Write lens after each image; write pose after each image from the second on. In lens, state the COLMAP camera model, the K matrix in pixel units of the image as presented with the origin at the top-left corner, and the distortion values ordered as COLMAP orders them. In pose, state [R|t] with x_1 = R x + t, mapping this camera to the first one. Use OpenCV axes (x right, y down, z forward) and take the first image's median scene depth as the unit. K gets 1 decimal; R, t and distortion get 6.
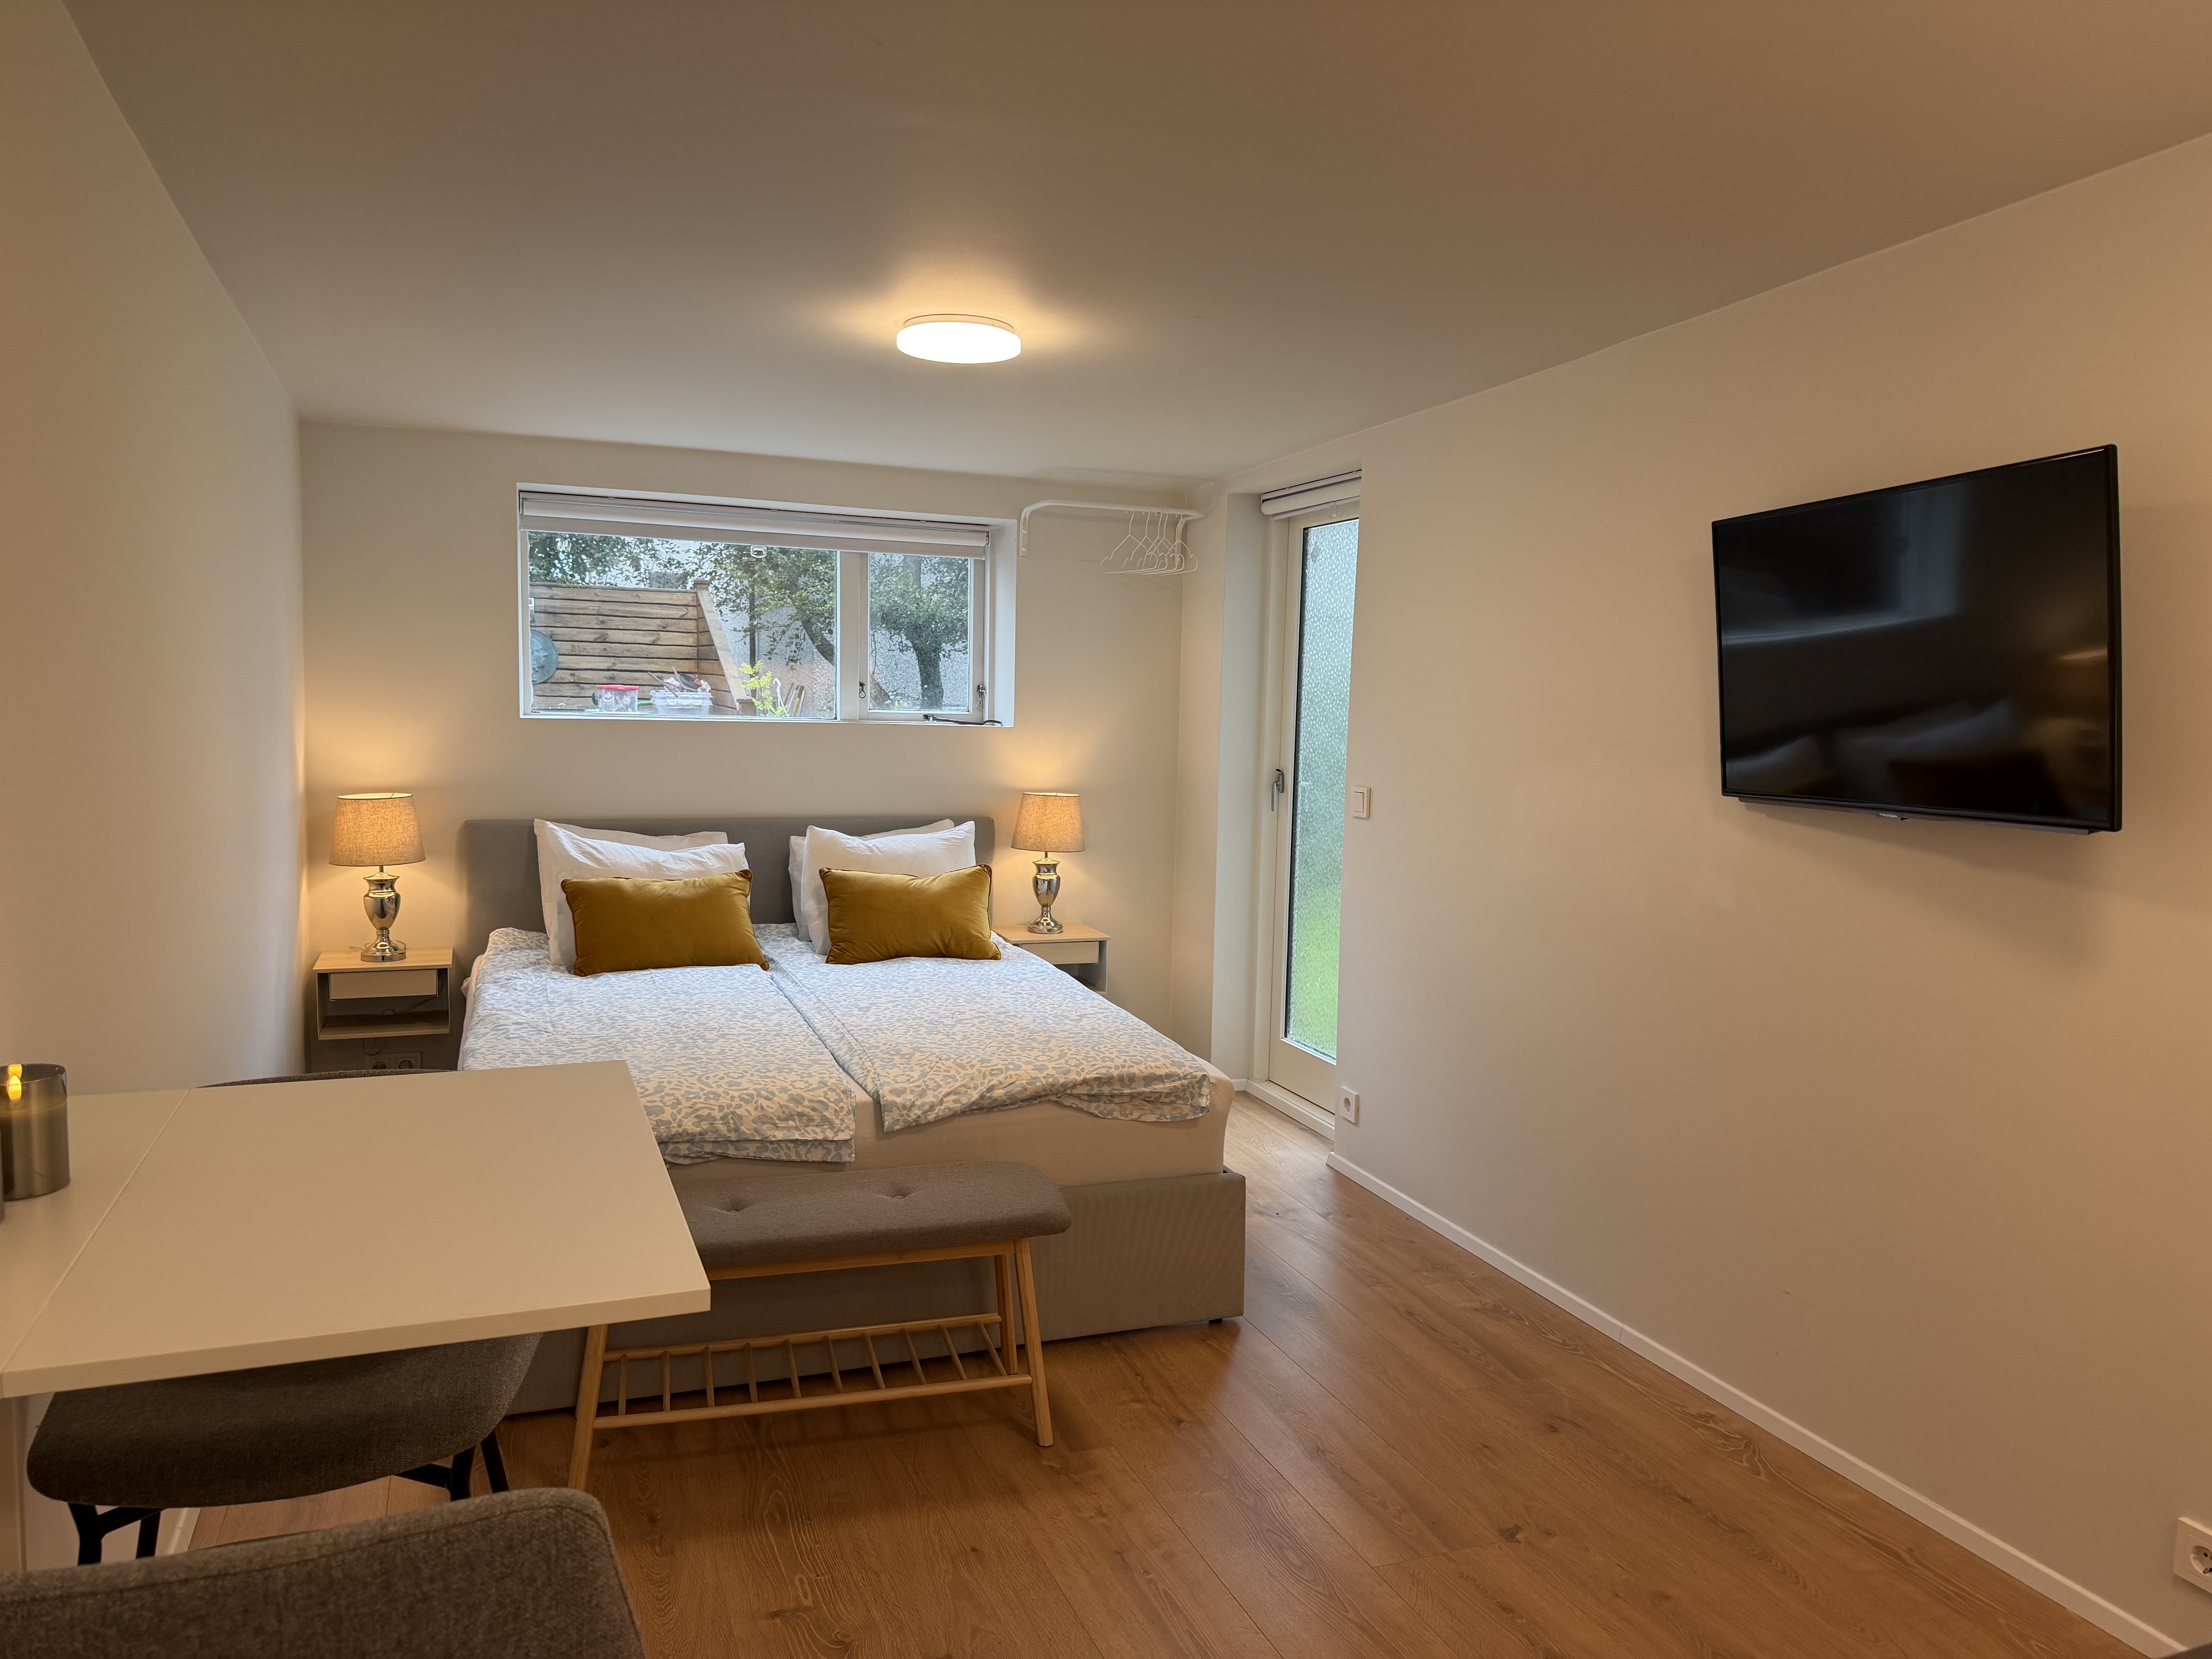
lens RADIAL K [[1499.4, 0, 1108.9], [0, 1499.4, 829.8], [0, 0, 1]] dist [-0.004186, -0.000938]
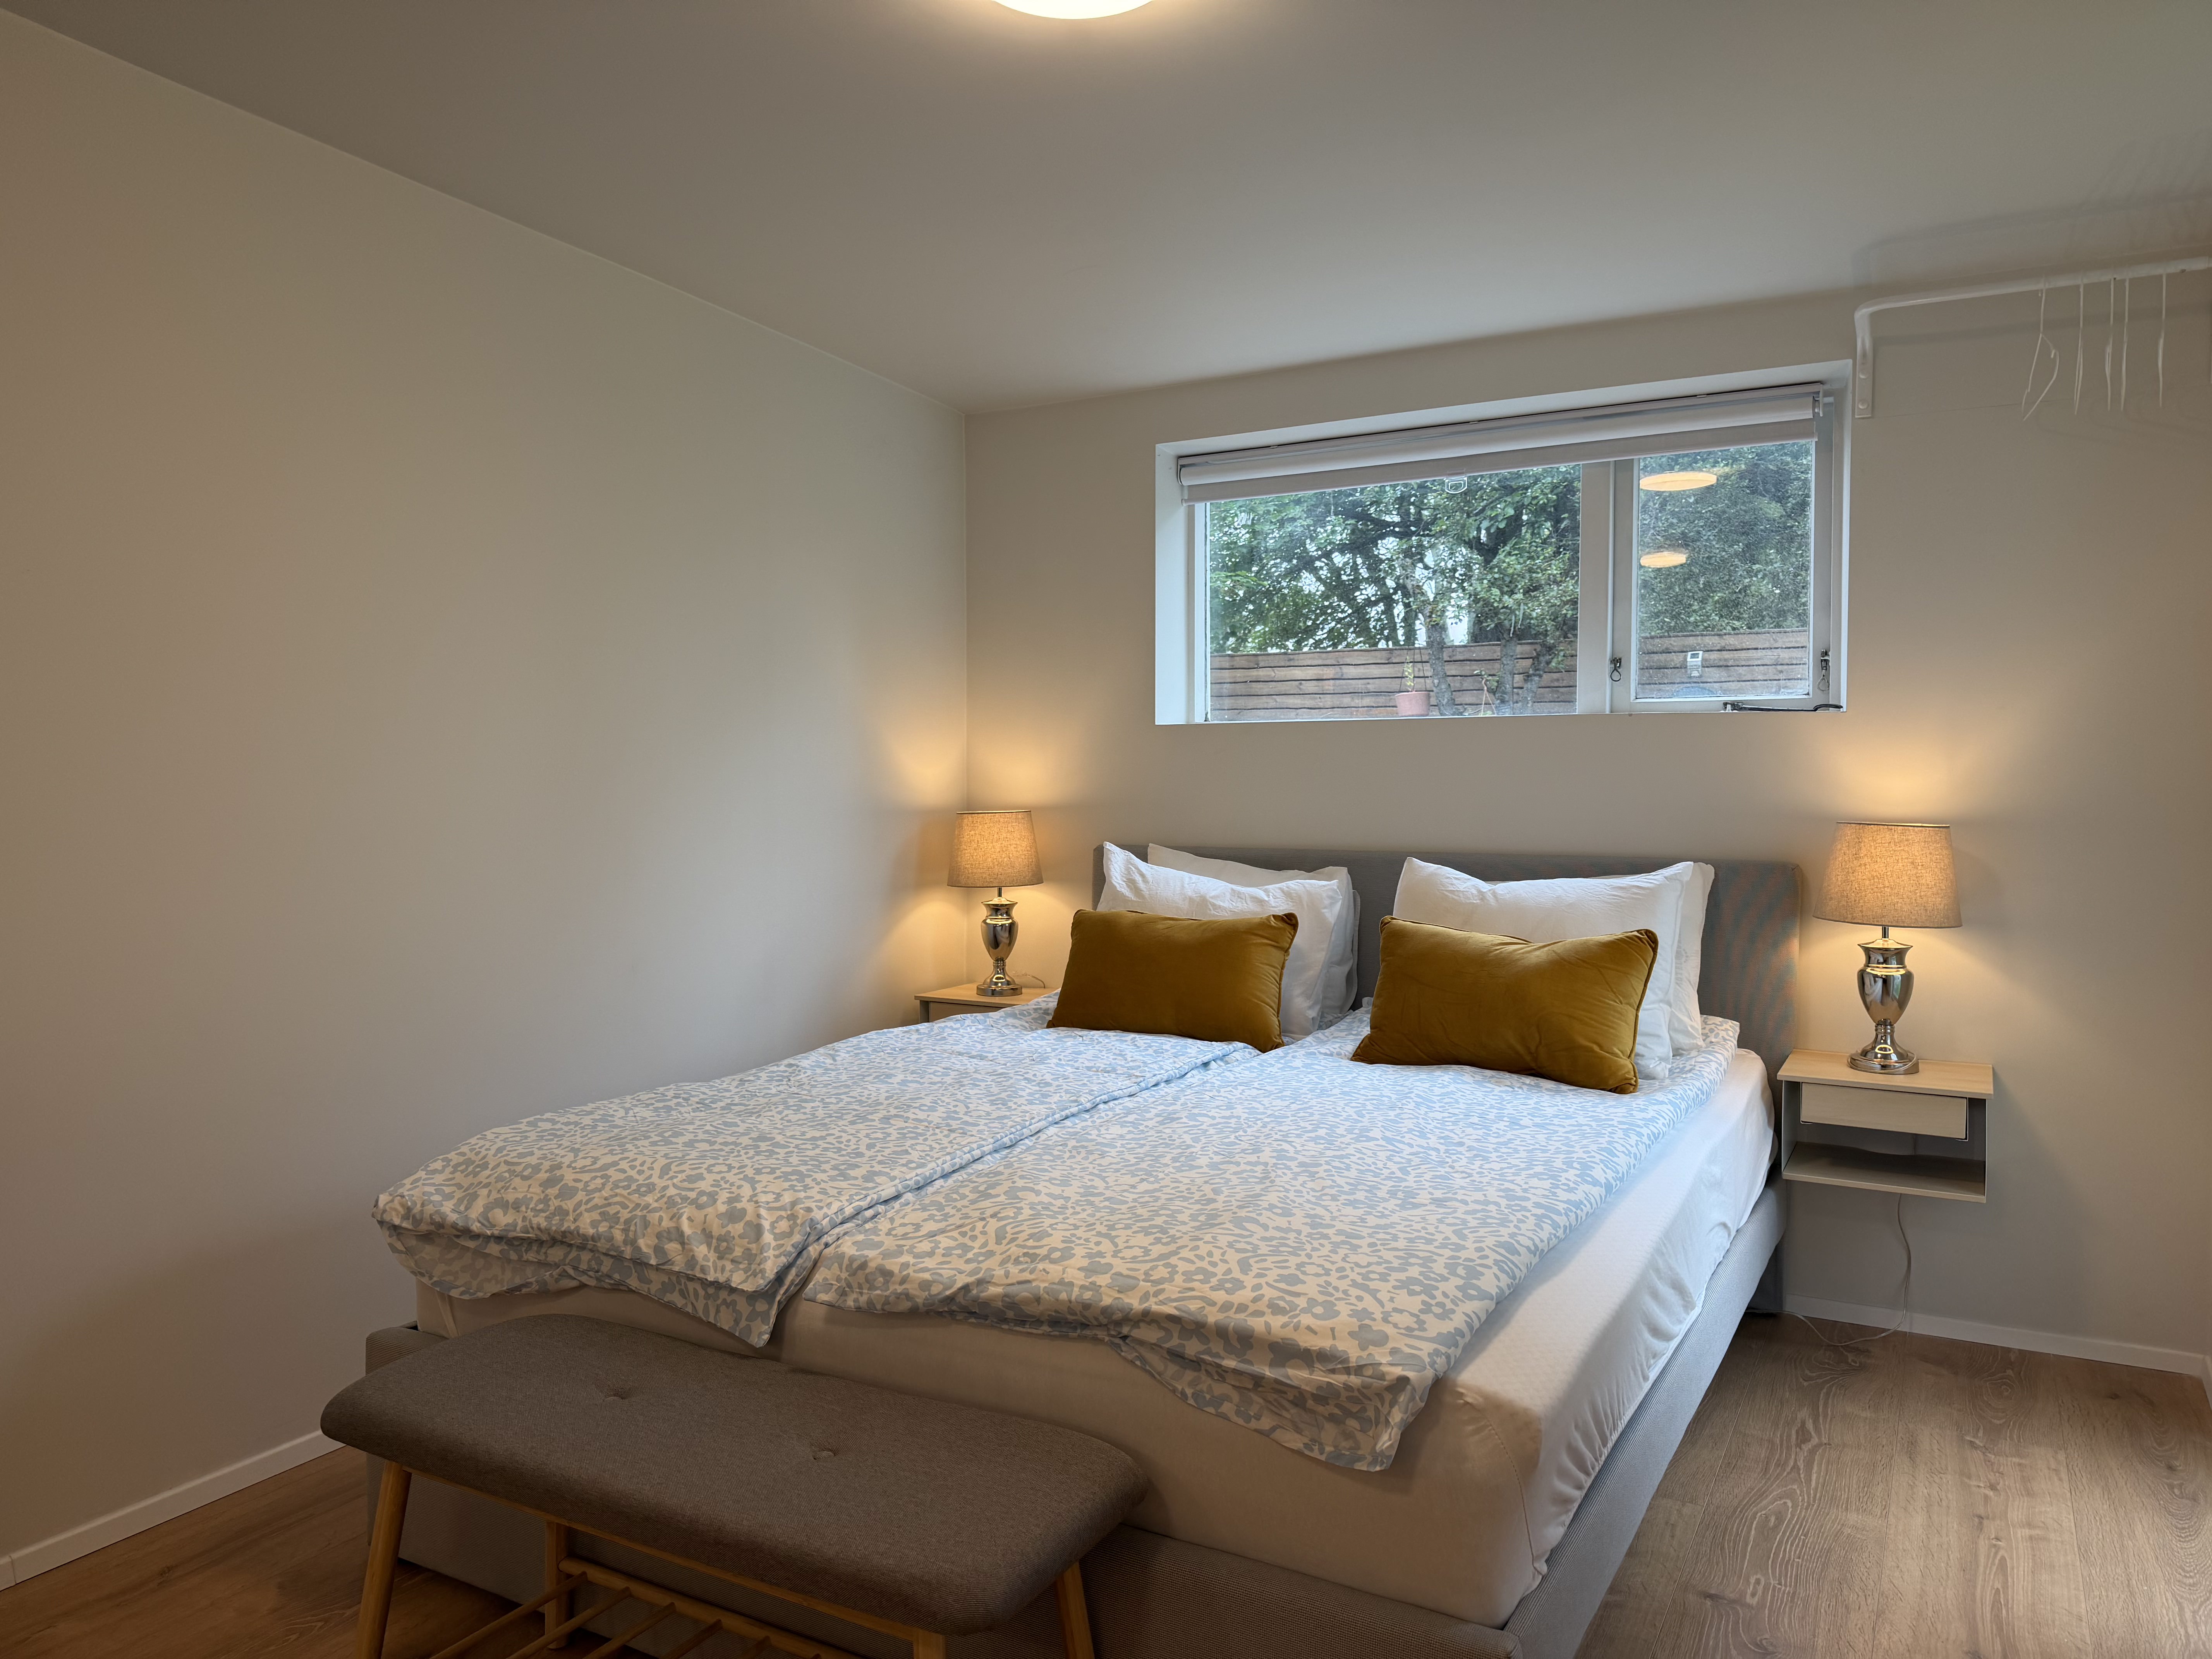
lens RADIAL K [[1499.4, 0, 1103.3], [0, 1499.4, 829.5], [0, 0, 1]] dist [-0.004186, -0.000938]
pose [[0.609310, 0.001591, -0.792931, 0.264444], [-0.058566, 0.997357, -0.043003, 0.023101], [0.790766, 0.072641, 0.607793, 0.499333]]
